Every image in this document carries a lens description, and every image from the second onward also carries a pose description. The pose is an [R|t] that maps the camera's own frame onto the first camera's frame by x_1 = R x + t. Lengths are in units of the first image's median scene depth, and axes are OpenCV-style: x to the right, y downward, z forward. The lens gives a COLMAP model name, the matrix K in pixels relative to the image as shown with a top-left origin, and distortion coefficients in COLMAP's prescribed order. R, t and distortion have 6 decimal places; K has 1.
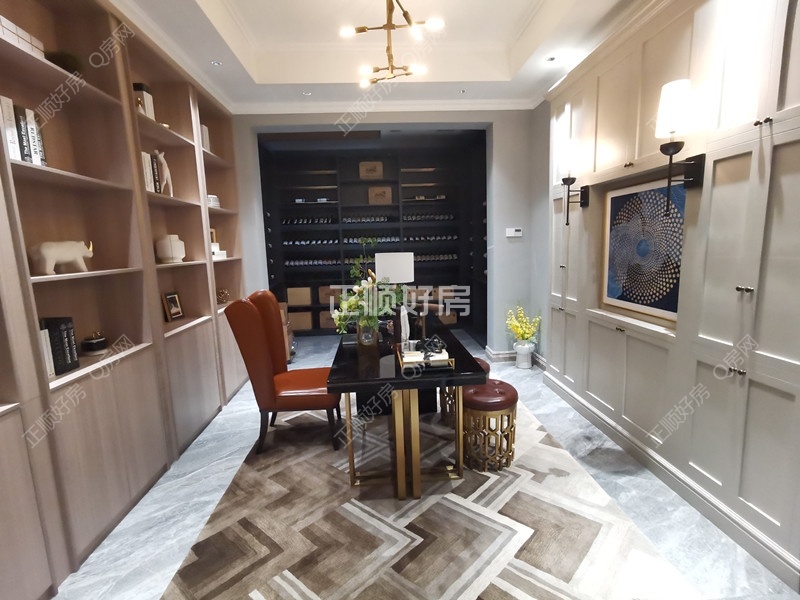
lens RADIAL K [[383.7, 0, 400.0], [0, 383.7, 300.0], [0, 0, 1]] dist [-0.000996, 0.001950]
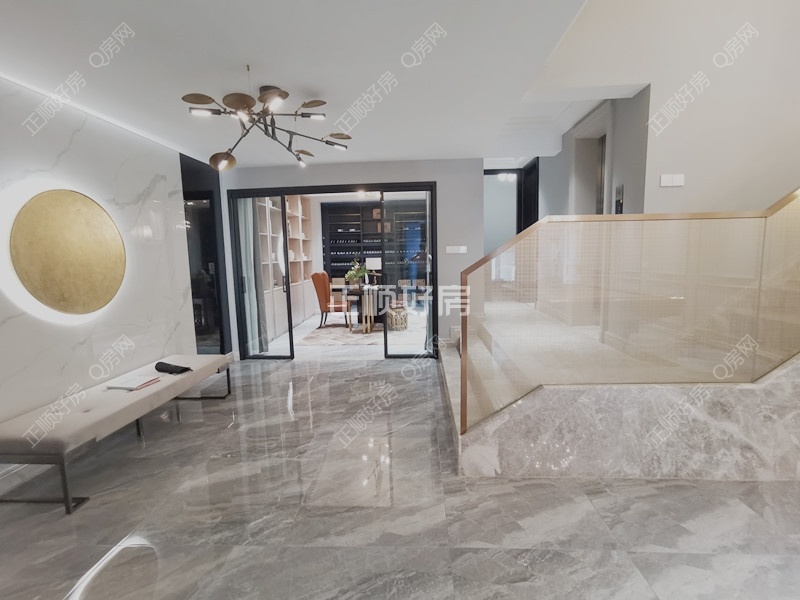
lens RADIAL K [[383.7, 0, 400.0], [0, 383.7, 300.0], [0, 0, 1]] dist [-0.000996, 0.001950]
pose [[0.993343, 0.023797, -0.112712, 0.334553], [-0.026681, 0.999352, -0.024148, 0.158815], [0.112065, 0.026995, 0.993334, -1.110572]]
